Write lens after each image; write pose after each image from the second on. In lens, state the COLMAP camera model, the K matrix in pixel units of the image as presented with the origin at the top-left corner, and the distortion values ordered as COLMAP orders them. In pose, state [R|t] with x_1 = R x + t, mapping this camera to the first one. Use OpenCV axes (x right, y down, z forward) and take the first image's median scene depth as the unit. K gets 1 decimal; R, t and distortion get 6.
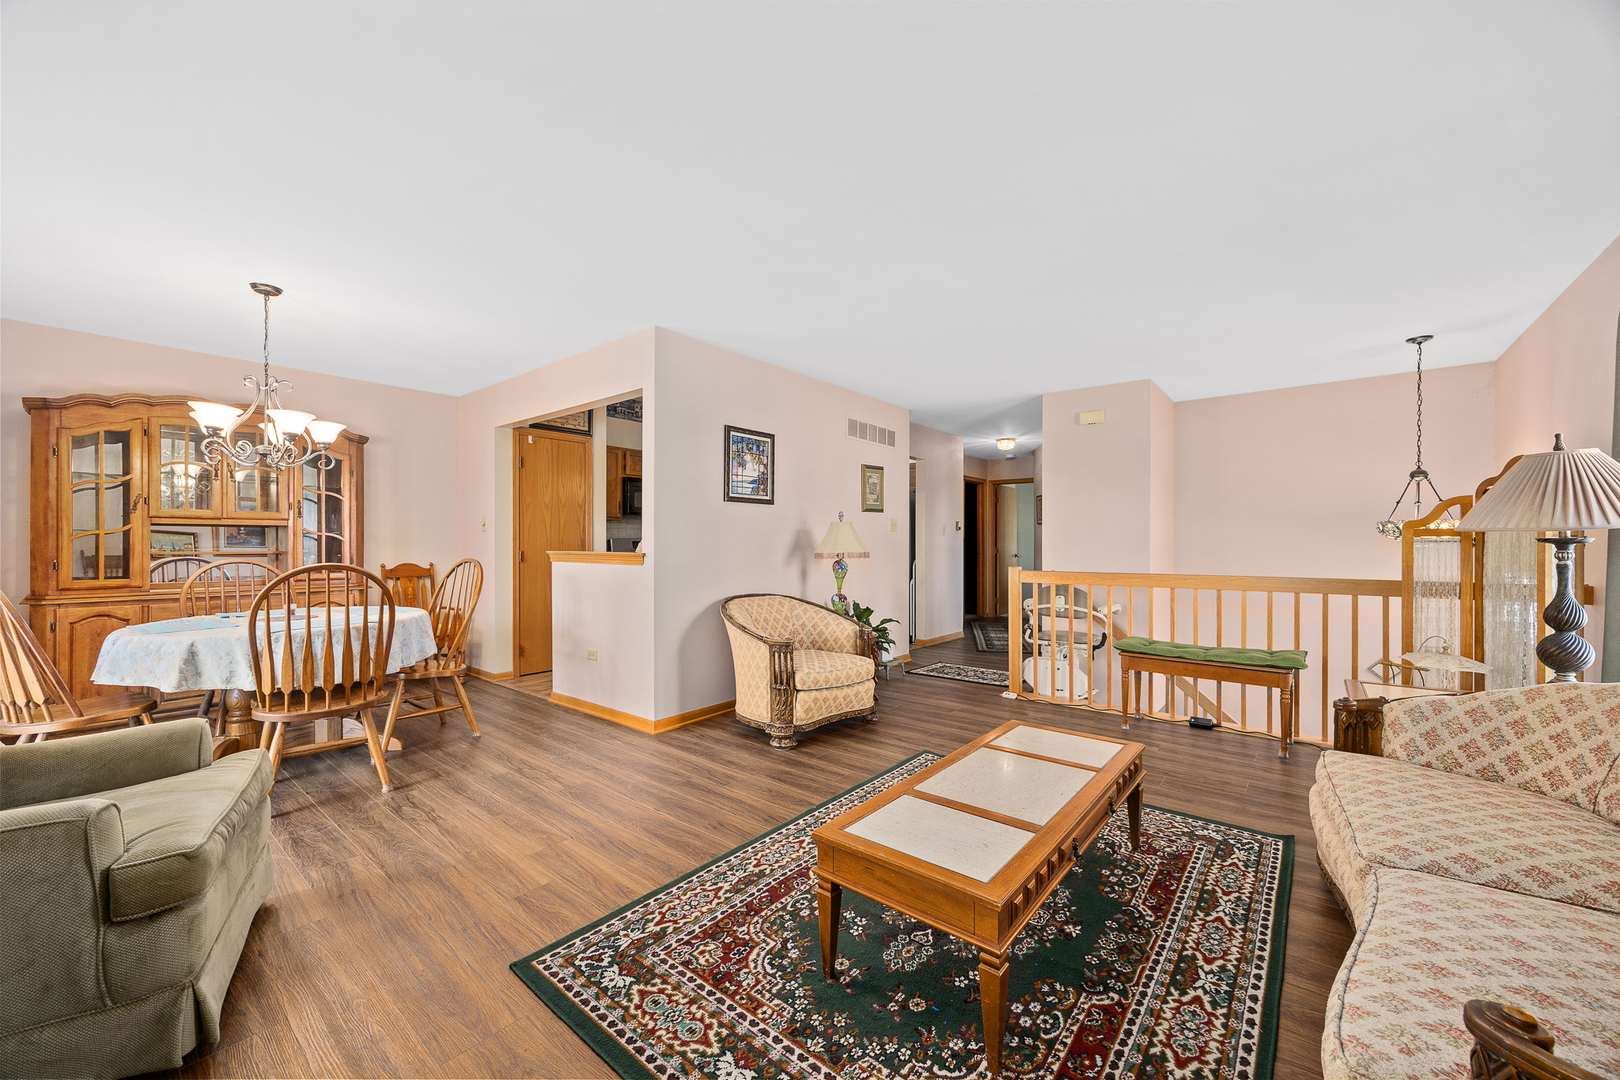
lens RADIAL K [[614.6, 0, 814.1], [0, 614.6, 545.8], [0, 0, 1]] dist [-0.001967, -0.000500]
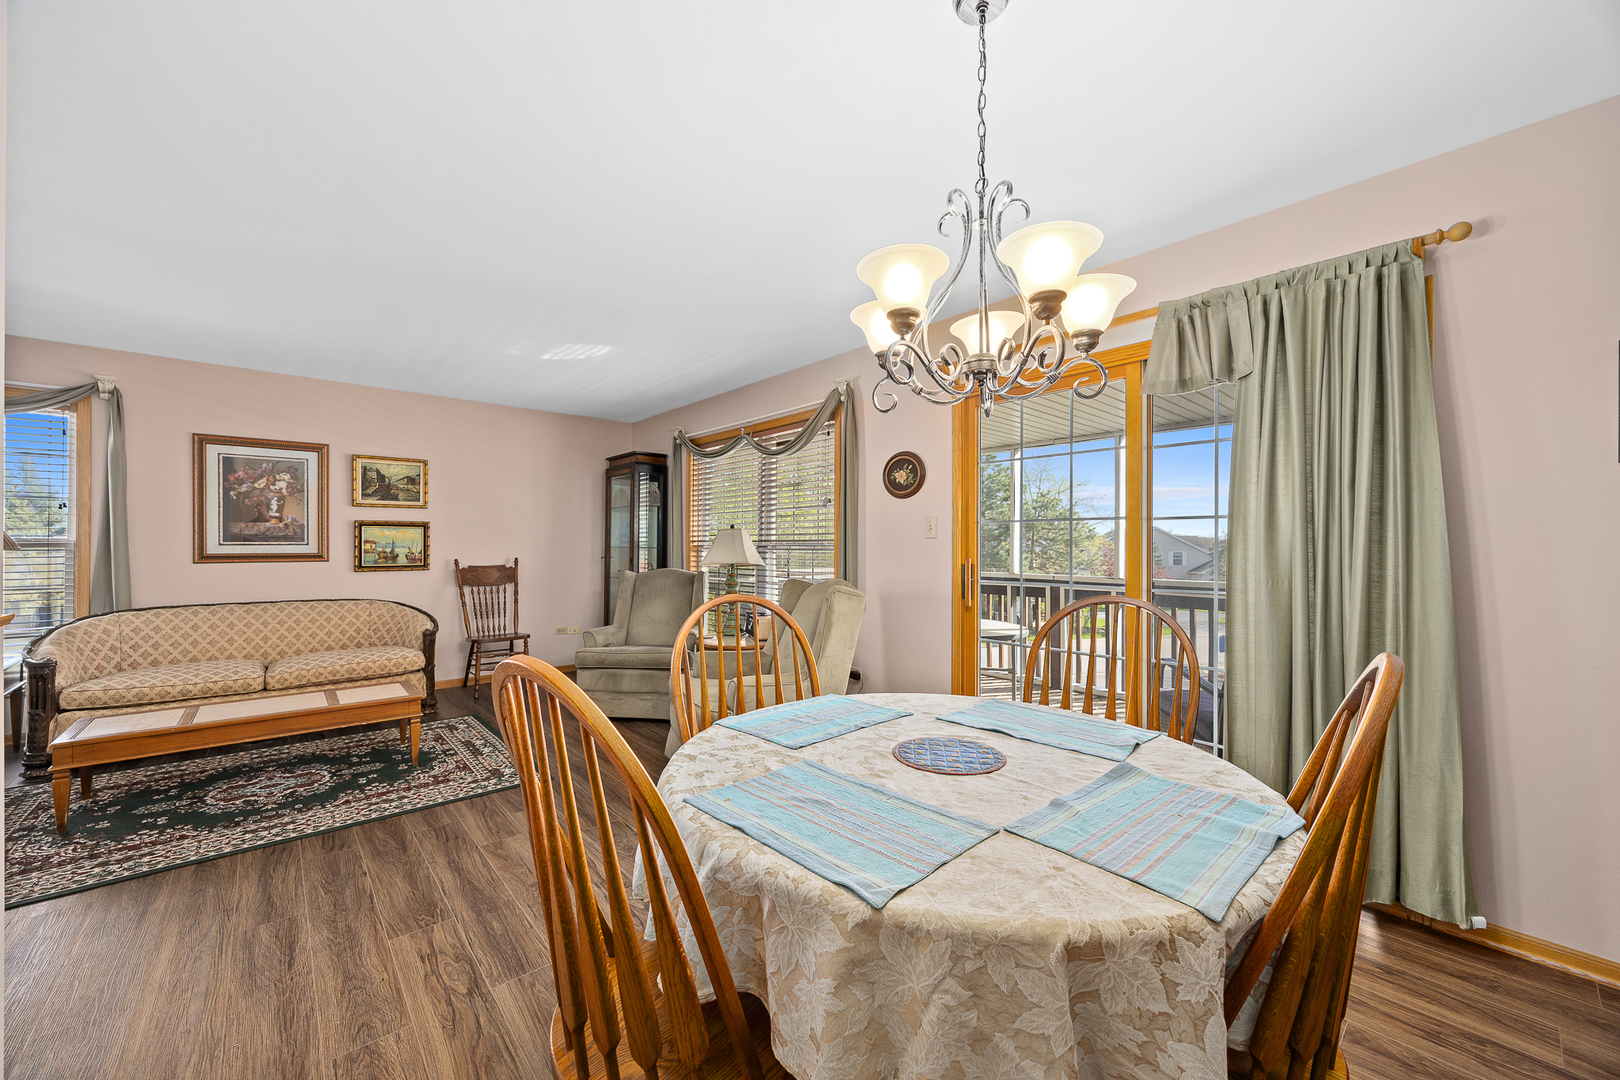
lens RADIAL K [[614.6, 0, 808.7], [0, 614.6, 545.5], [0, 0, 1]] dist [-0.001967, -0.000500]
pose [[-0.986225, -0.002653, 0.165386, -1.468922], [-0.002485, 0.999996, 0.001221, -0.050284], [-0.165389, 0.000793, -0.986228, 2.535837]]
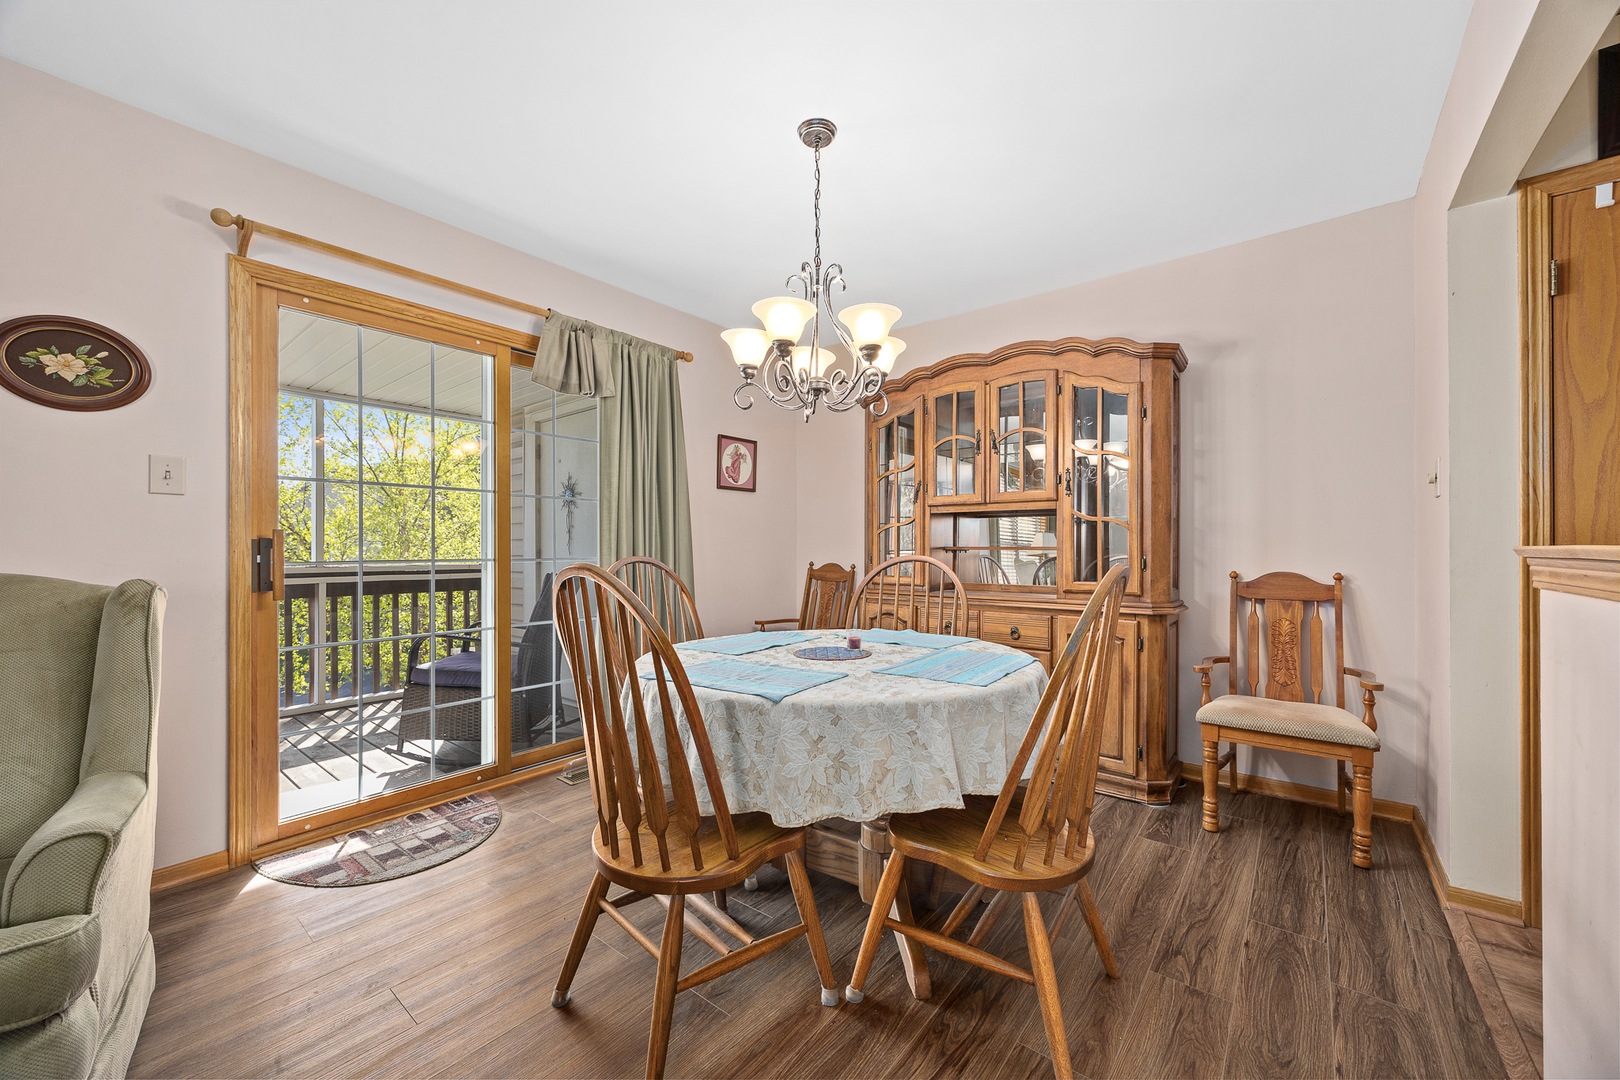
lens RADIAL K [[614.6, 0, 810.9], [0, 614.6, 546.7], [0, 0, 1]] dist [-0.001967, -0.000500]
pose [[0.004791, -0.001114, -0.999988, -0.440997], [0.000158, 0.999999, -0.001114, 0.022790], [0.999989, -0.000153, 0.004791, 1.731286]]
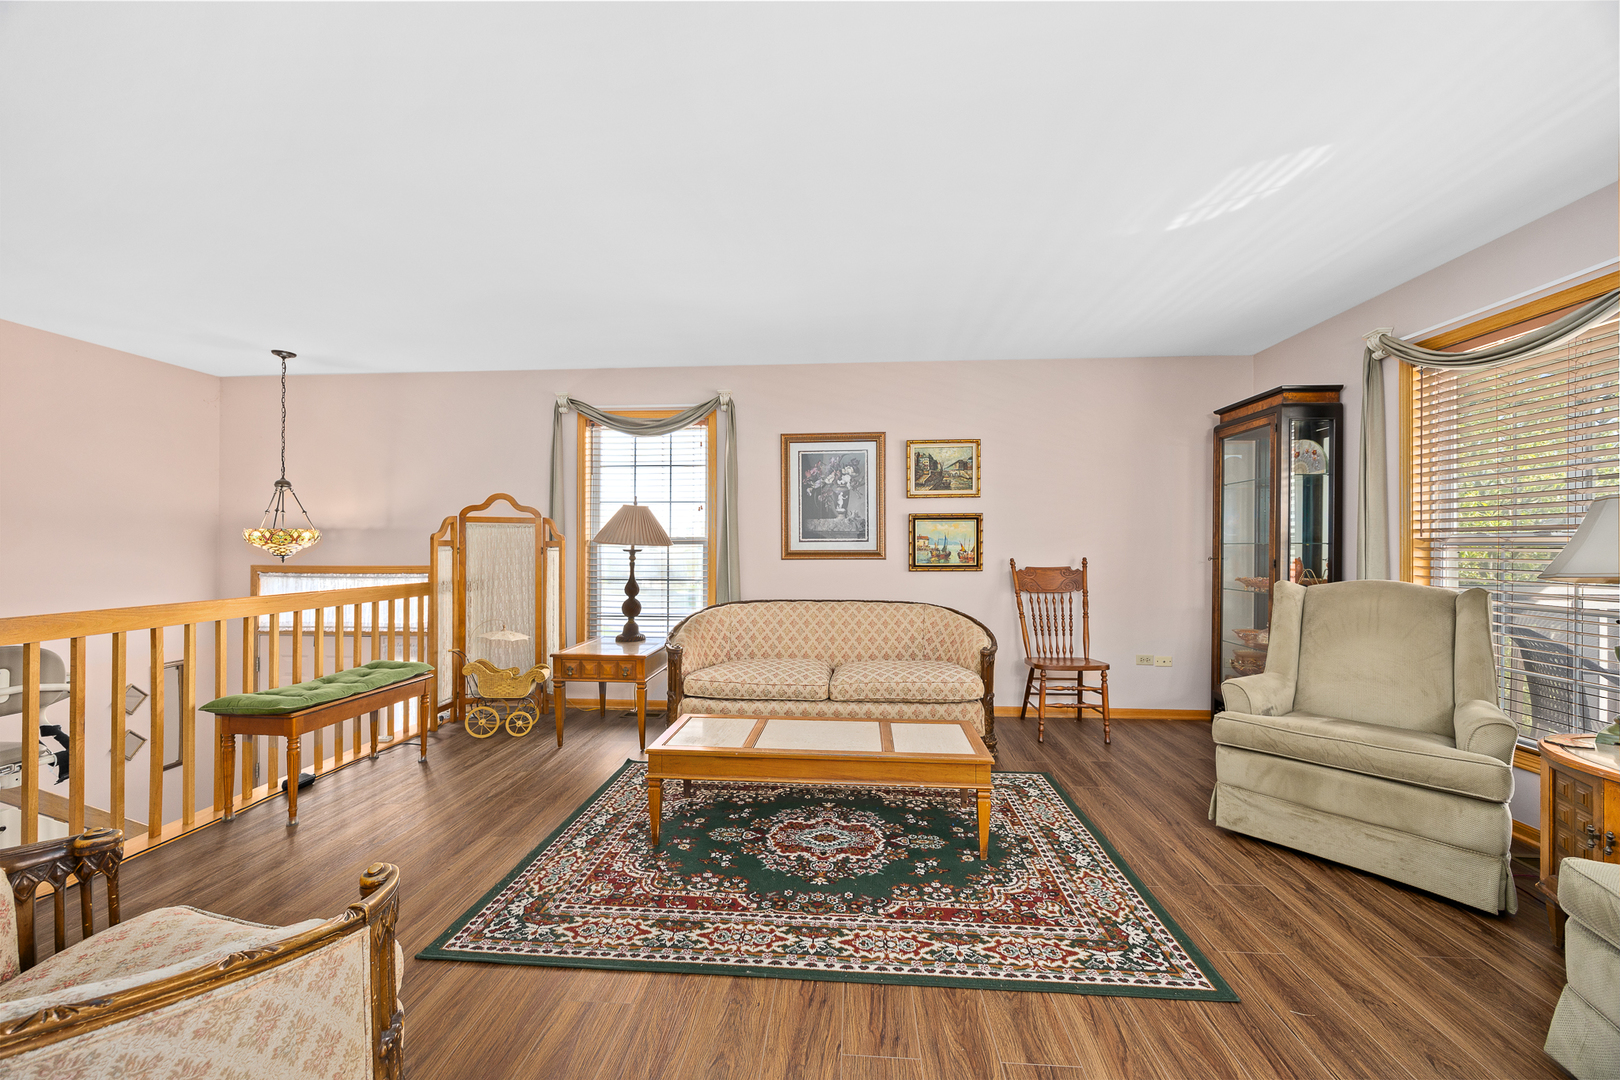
lens RADIAL K [[614.6, 0, 811.0], [0, 614.6, 545.1], [0, 0, 1]] dist [-0.001967, -0.000500]
pose [[-0.575143, 0.002152, 0.818050, -0.817308], [0.001042, 0.999998, -0.001899, -0.025546], [-0.818052, -0.000240, -0.575144, 1.916906]]
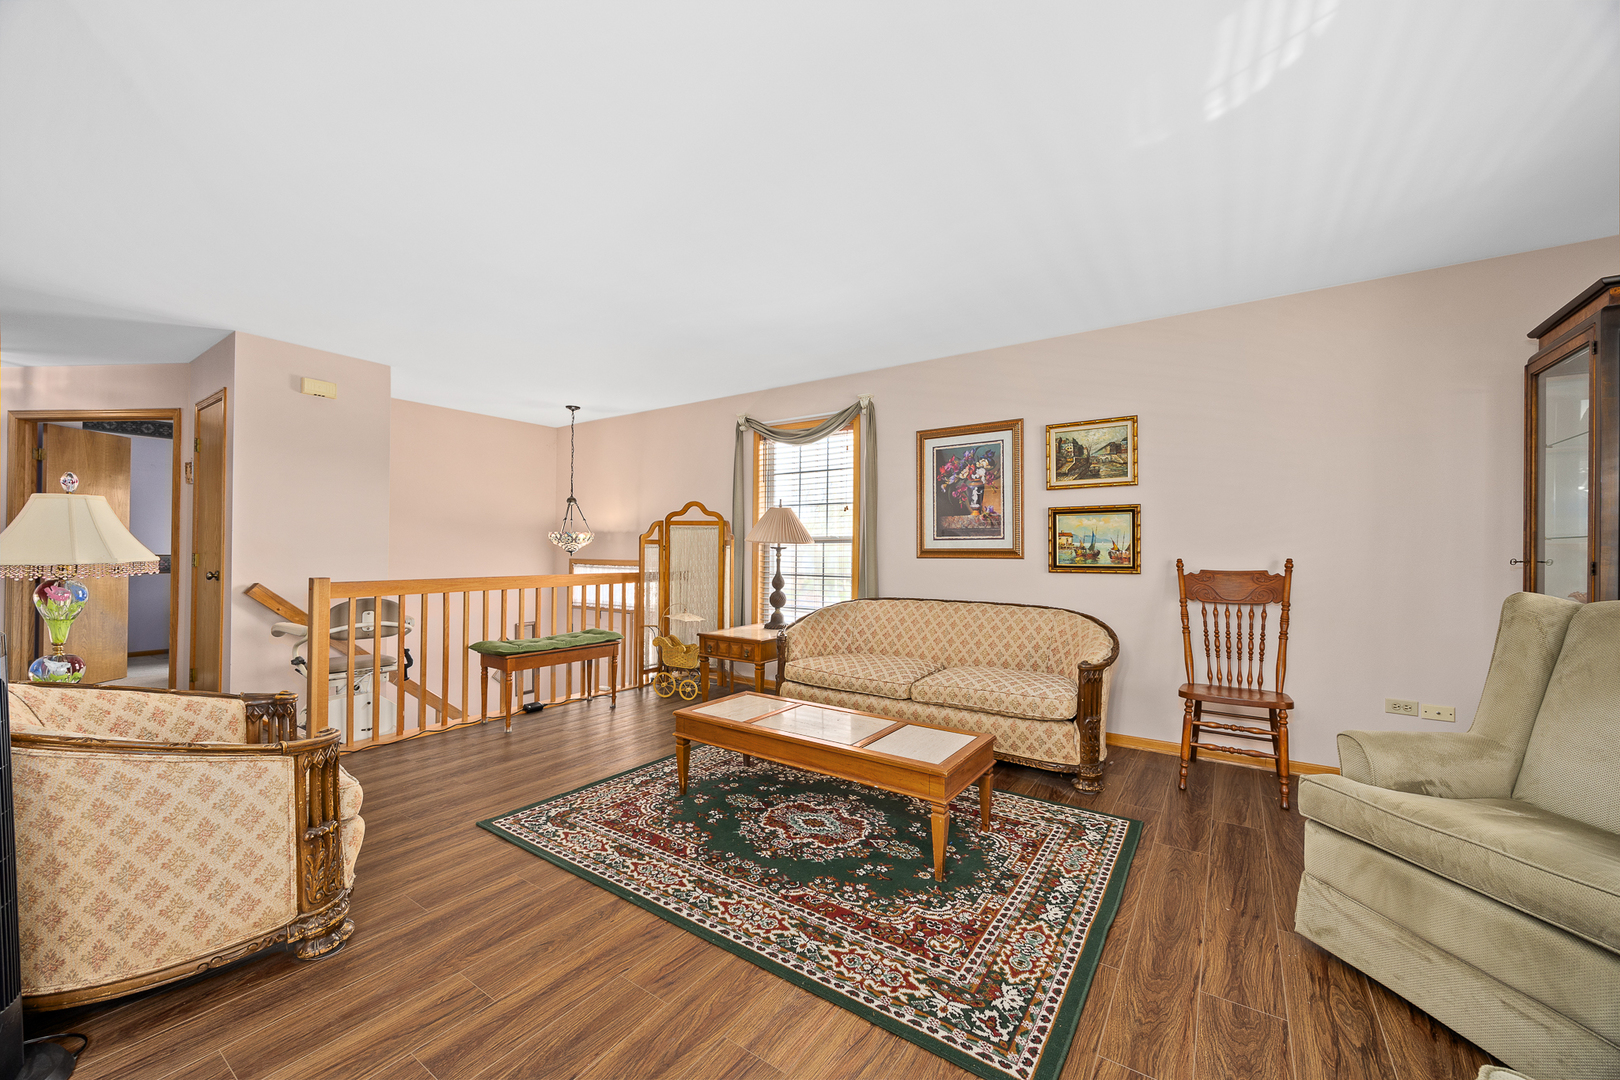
lens RADIAL K [[614.6, 0, 810.4], [0, 614.6, 544.1], [0, 0, 1]] dist [-0.001967, -0.000500]
pose [[-0.084101, 0.011563, 0.996390, -1.122311], [-0.004041, 0.999920, -0.011945, 0.002861], [-0.996449, -0.005031, -0.084047, 1.236045]]
